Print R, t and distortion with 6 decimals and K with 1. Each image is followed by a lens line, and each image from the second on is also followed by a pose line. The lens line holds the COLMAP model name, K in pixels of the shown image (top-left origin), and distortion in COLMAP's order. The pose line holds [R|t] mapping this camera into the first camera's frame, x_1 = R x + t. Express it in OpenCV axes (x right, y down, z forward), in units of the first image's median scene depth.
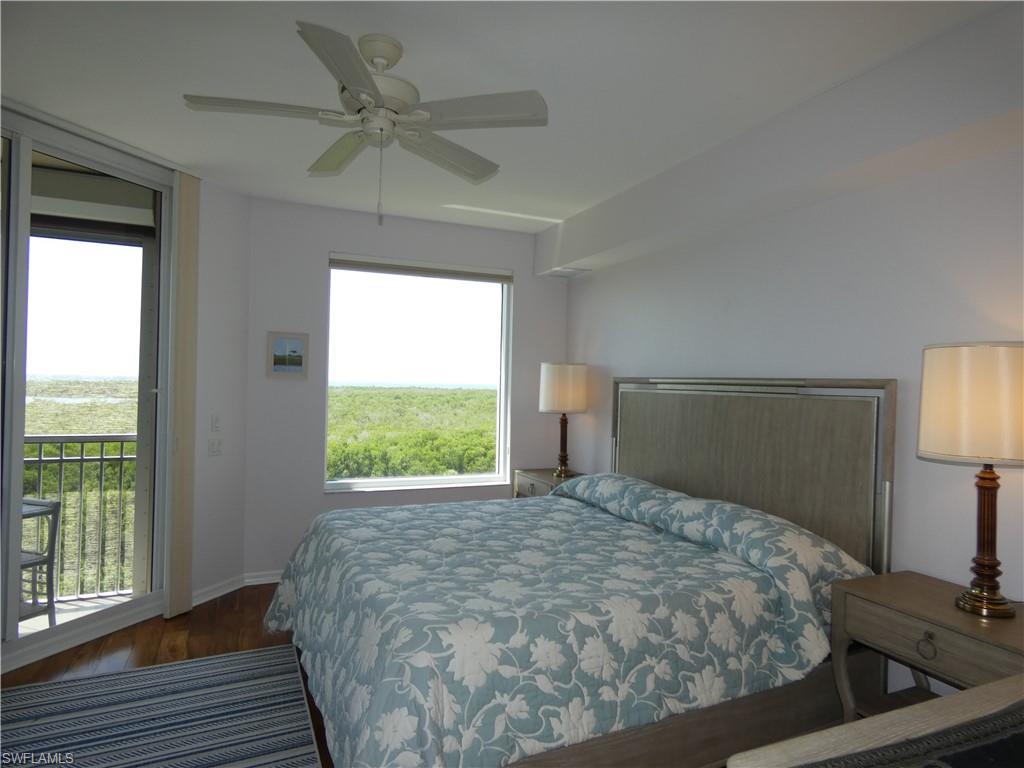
lens RADIAL K [[621.2, 0, 512.0], [0, 621.2, 384.0], [0, 0, 1]] dist [0.004774, 0.000475]
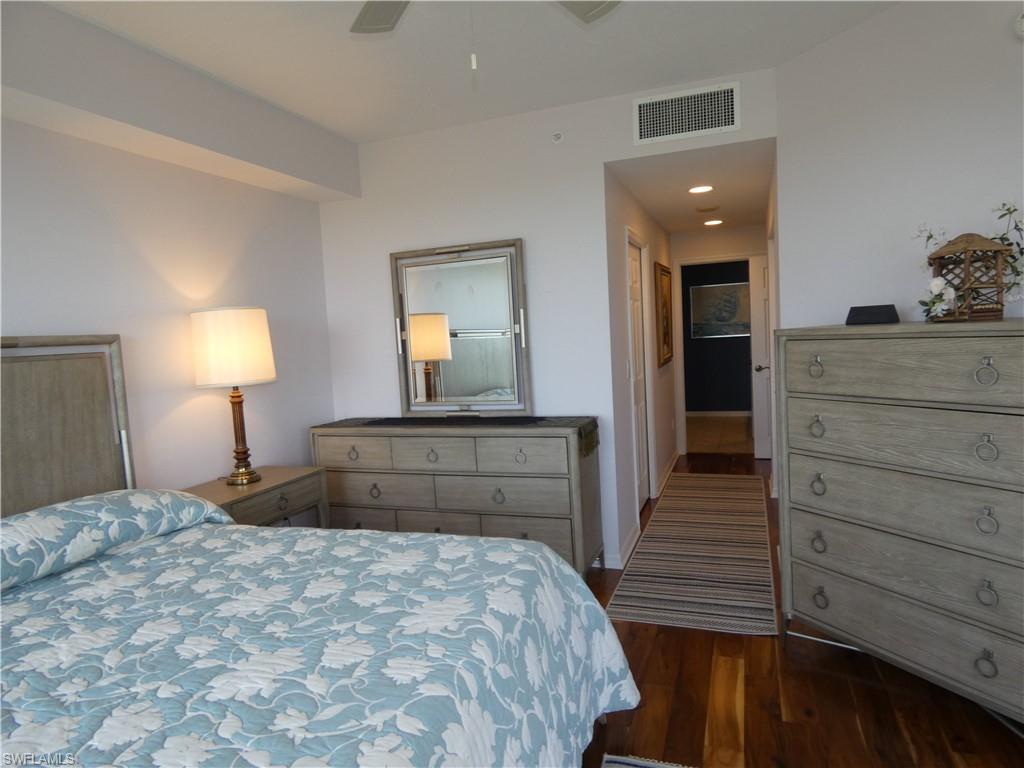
lens RADIAL K [[621.2, 0, 512.0], [0, 621.2, 384.0], [0, 0, 1]] dist [0.004774, 0.000475]
pose [[-0.729459, -0.033583, 0.683200, -0.633568], [0.046604, 0.994033, 0.098622, 0.002292], [-0.682435, 0.103780, -0.723541, 1.331576]]
